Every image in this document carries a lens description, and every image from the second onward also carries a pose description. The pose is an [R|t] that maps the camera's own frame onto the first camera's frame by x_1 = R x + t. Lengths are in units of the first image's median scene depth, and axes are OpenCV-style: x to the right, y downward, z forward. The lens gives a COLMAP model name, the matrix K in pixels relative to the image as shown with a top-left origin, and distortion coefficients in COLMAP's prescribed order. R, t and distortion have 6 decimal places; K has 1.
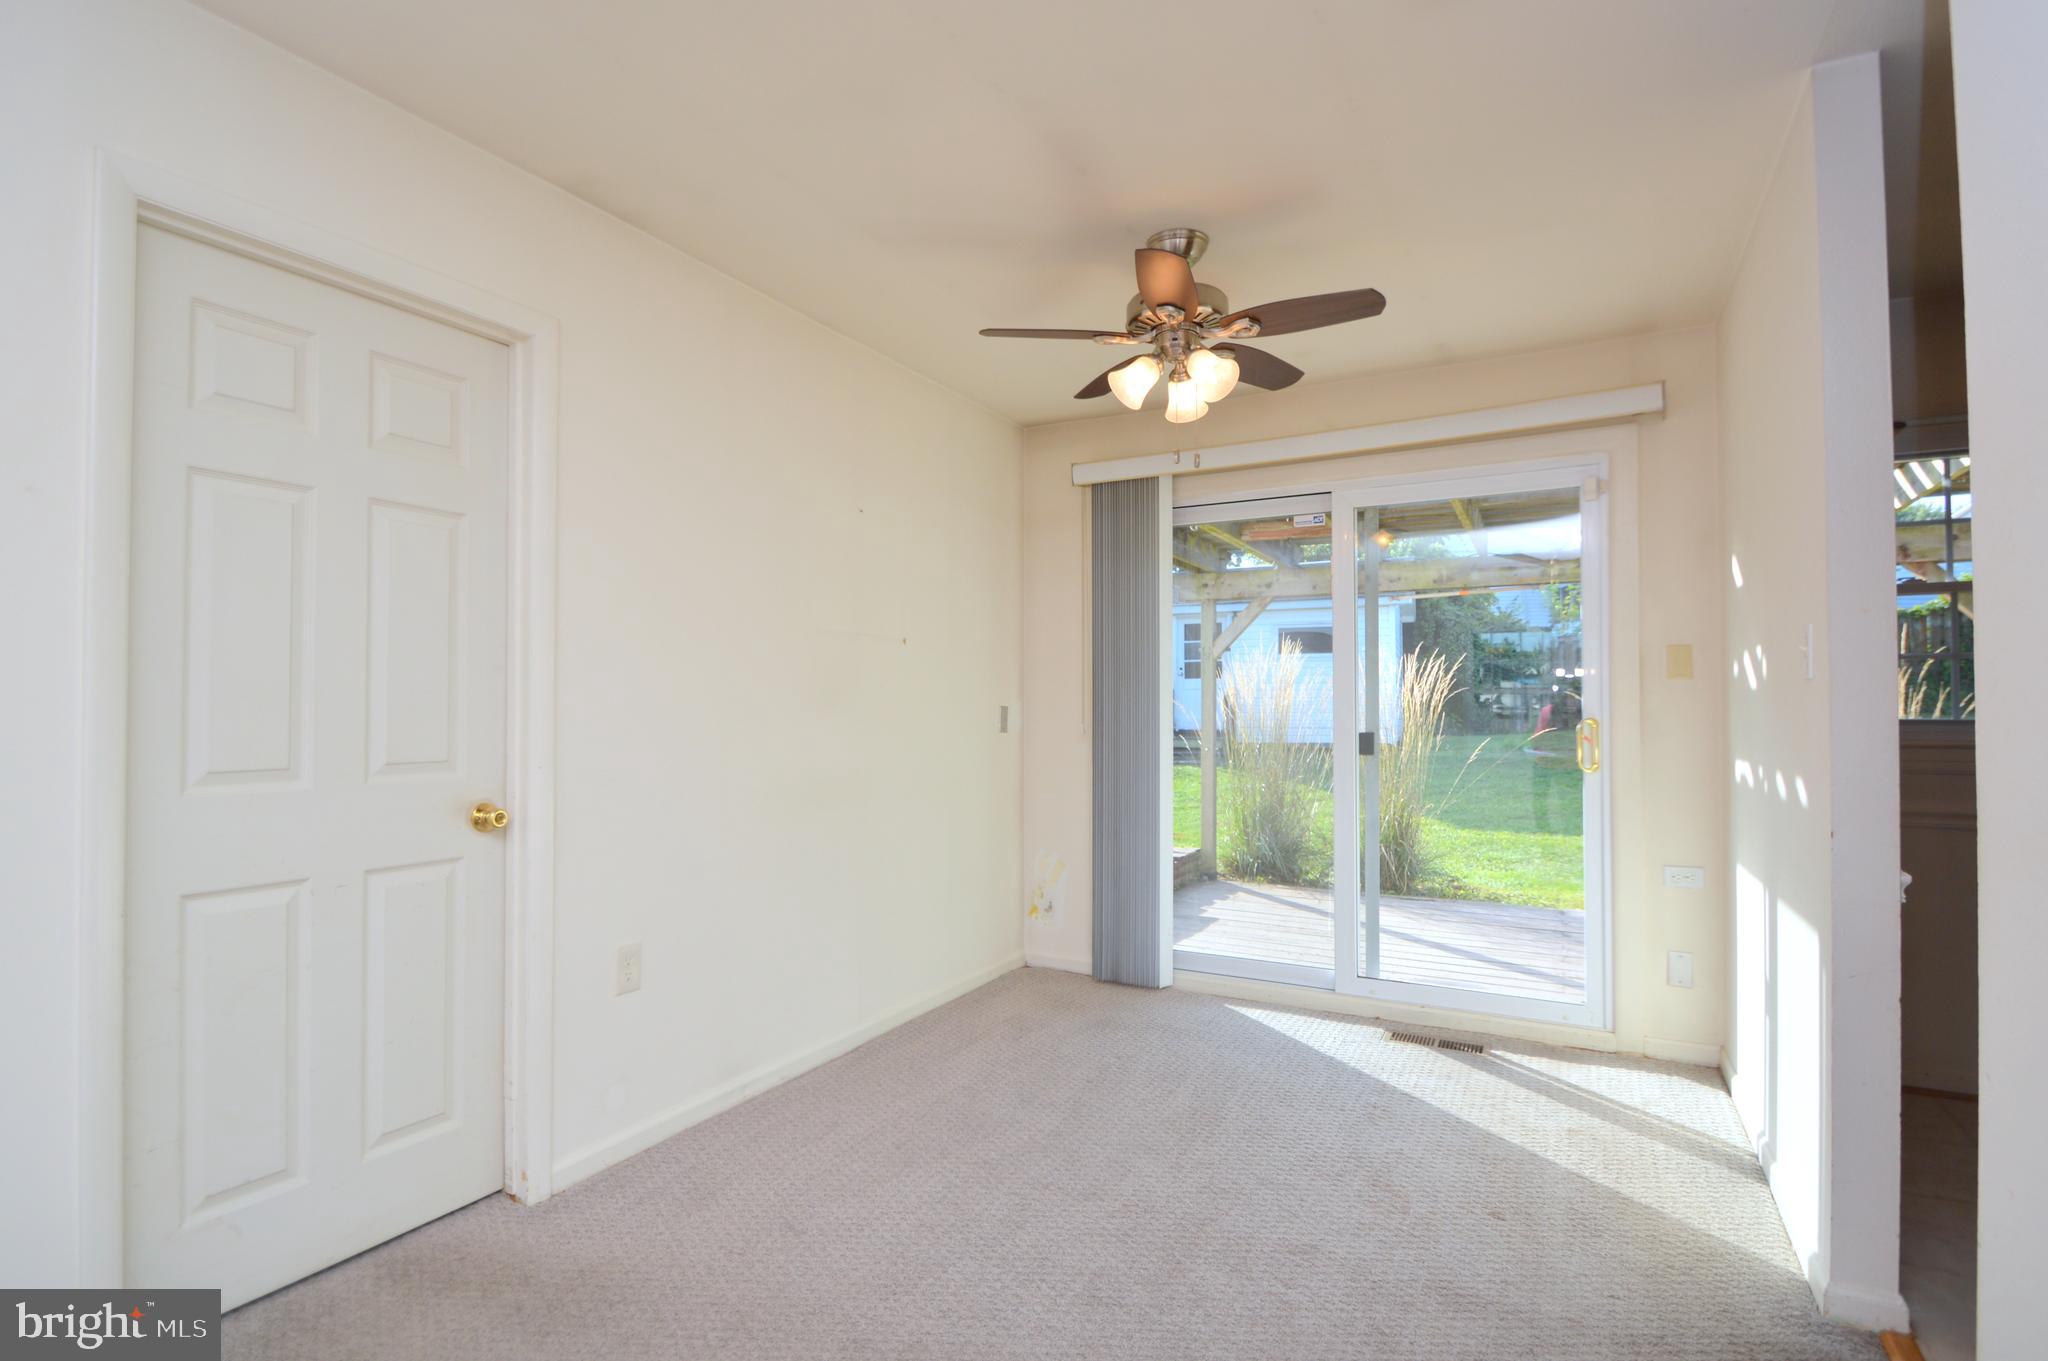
lens RADIAL K [[948.2, 0, 1000.2], [0, 948.2, 688.1], [0, 0, 1]] dist [0.014980, -0.017583]
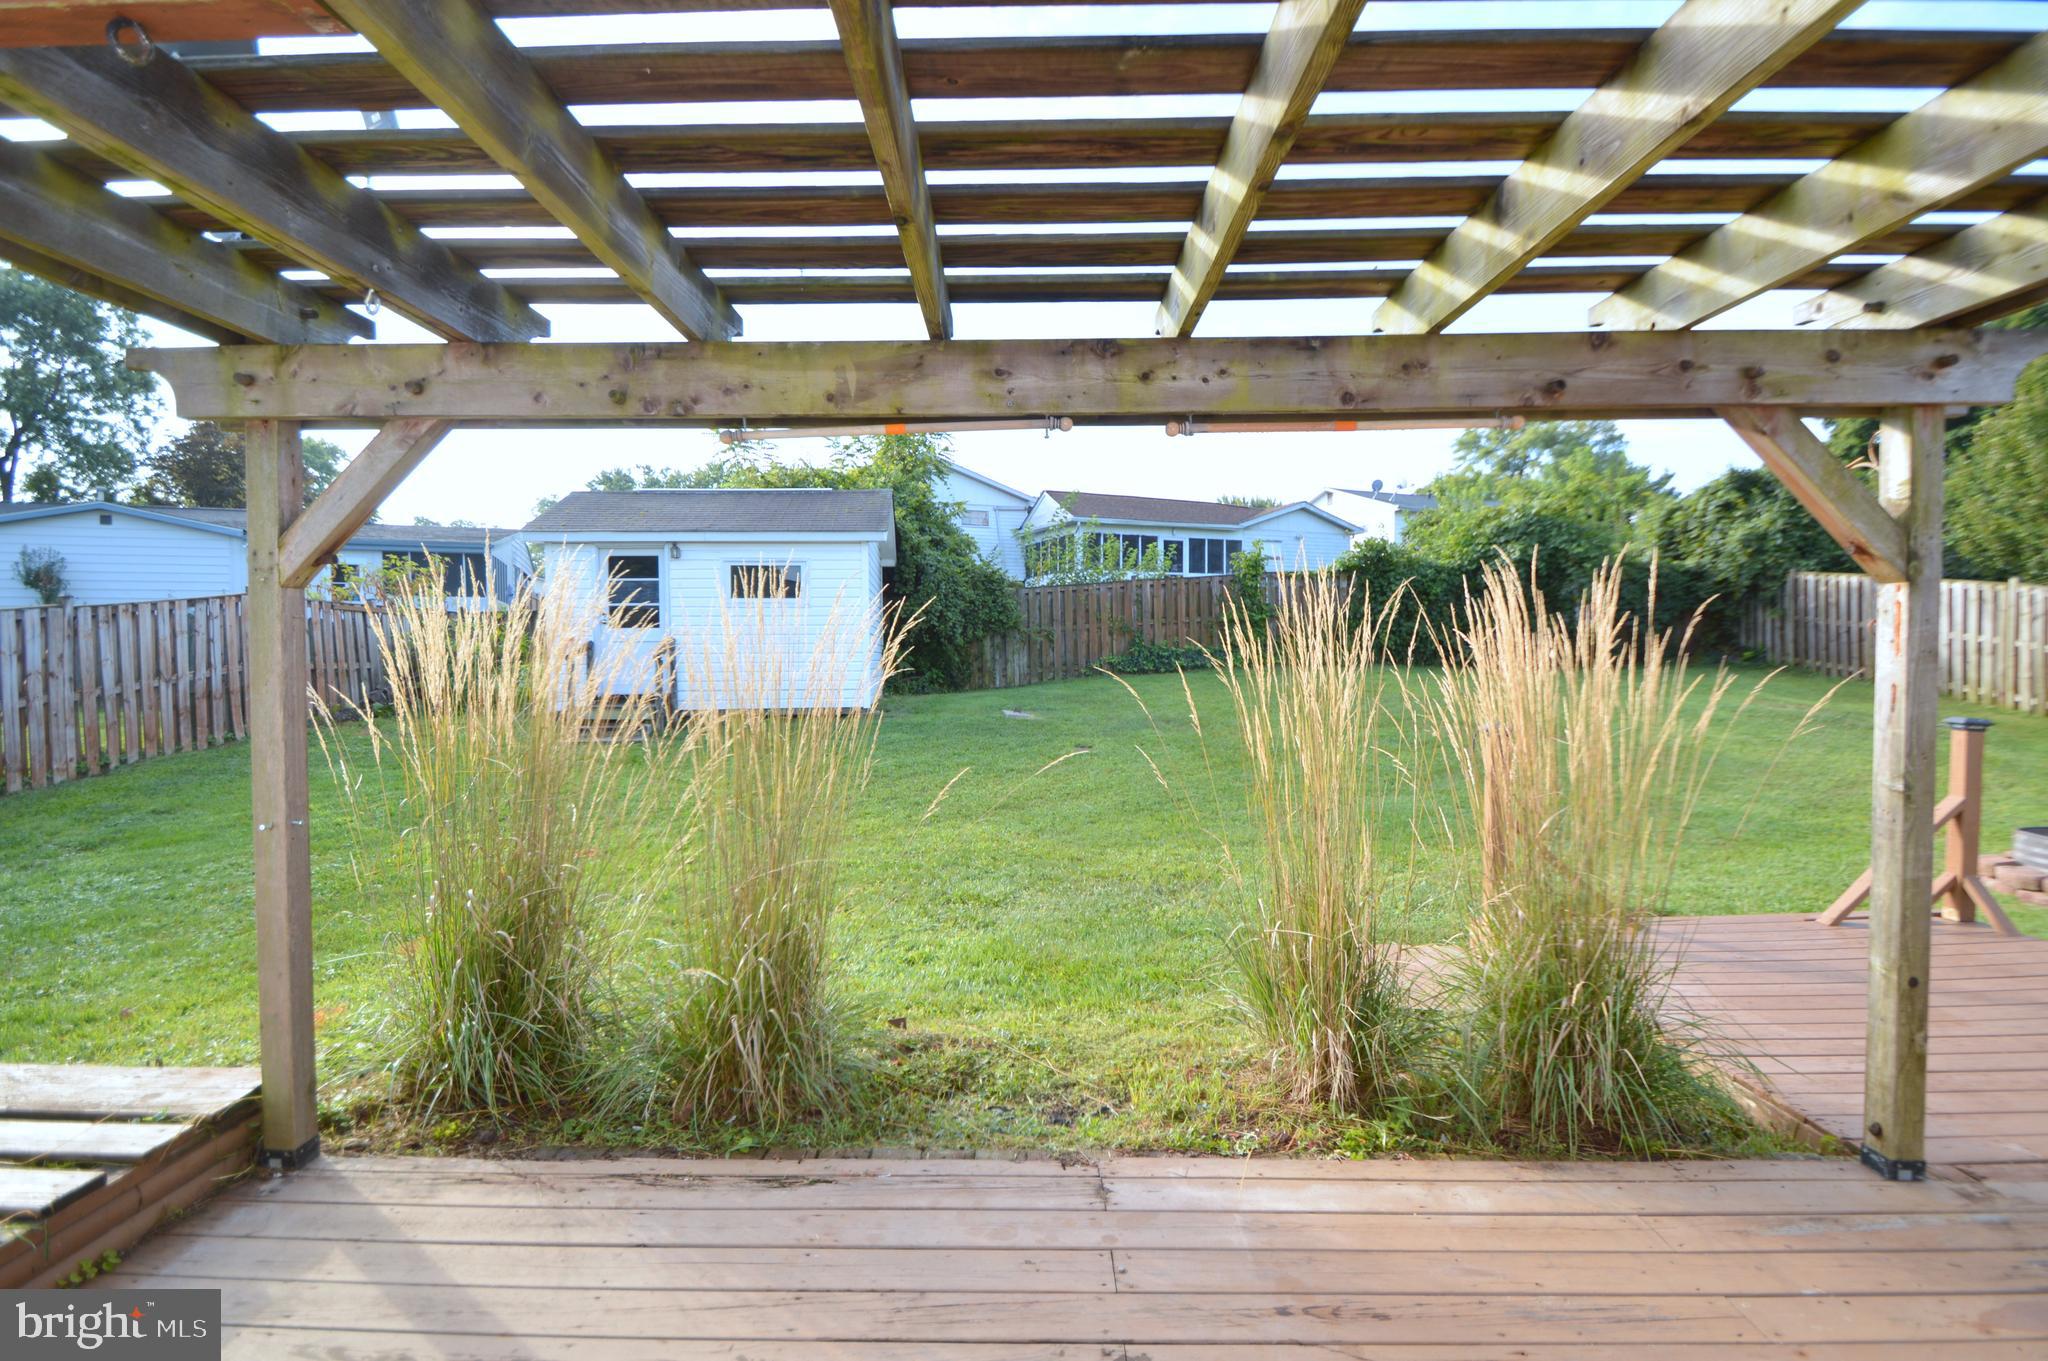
lens RADIAL K [[948.2, 0, 1000.2], [0, 948.2, 688.1], [0, 0, 1]] dist [0.014980, -0.017583]
pose [[0.875683, -0.022527, 0.482361, 0.209119], [-0.003601, 0.998579, 0.053172, -0.008651], [-0.482873, -0.048299, 0.874357, 0.393571]]
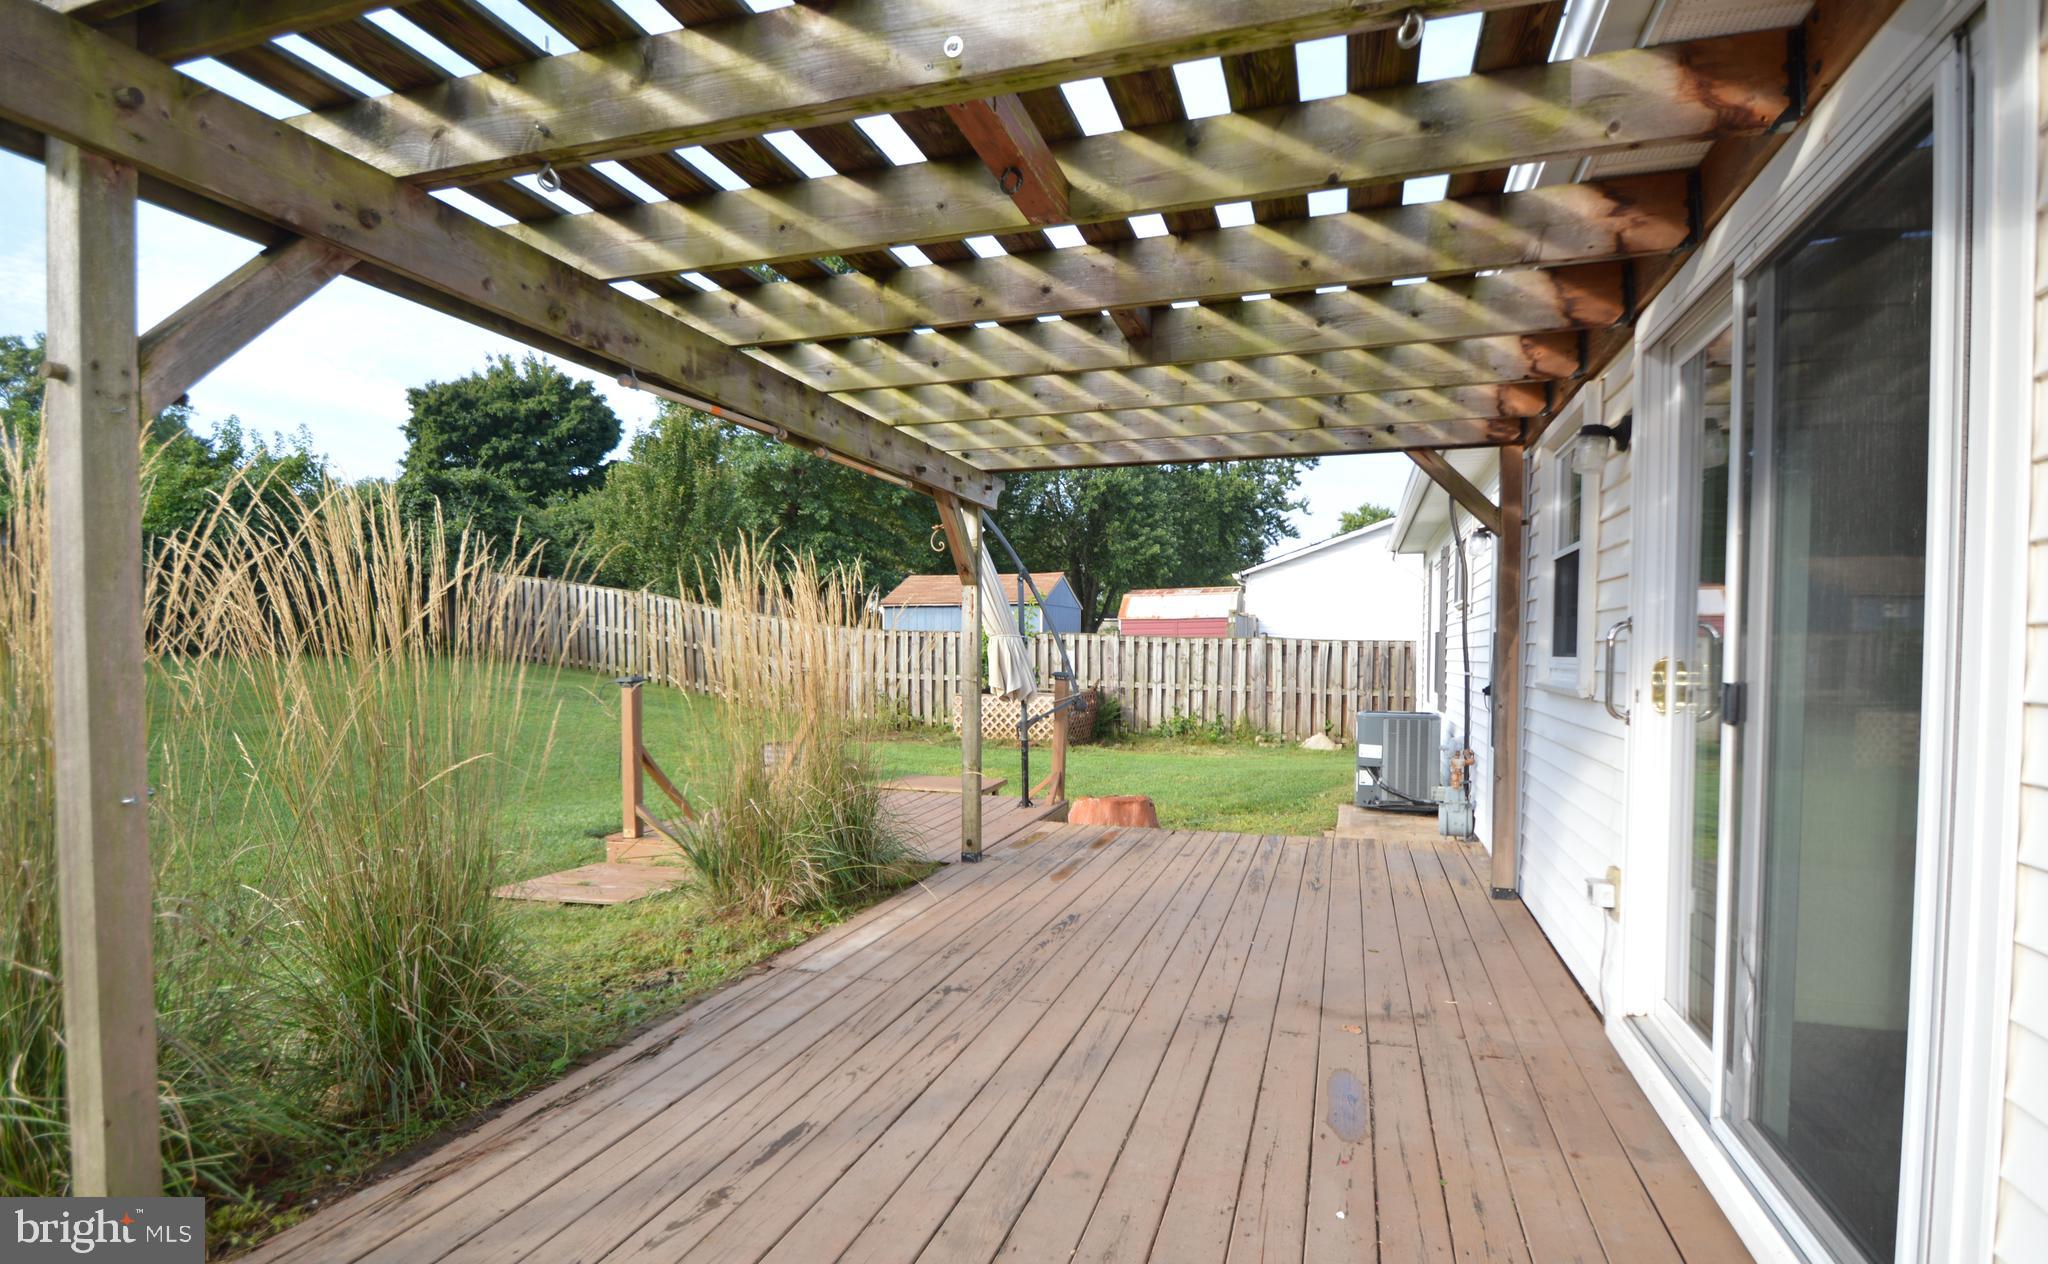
lens RADIAL K [[999.5, 0, 1022.1], [0, 999.5, 678.9], [0, 0, 1]] dist [-0.000195, 0.000113]
pose [[-0.204382, -0.031914, 0.978371, -0.031424], [-0.023370, 0.999343, 0.027716, 0.012449], [-0.978612, -0.017200, -0.204994, 0.587219]]
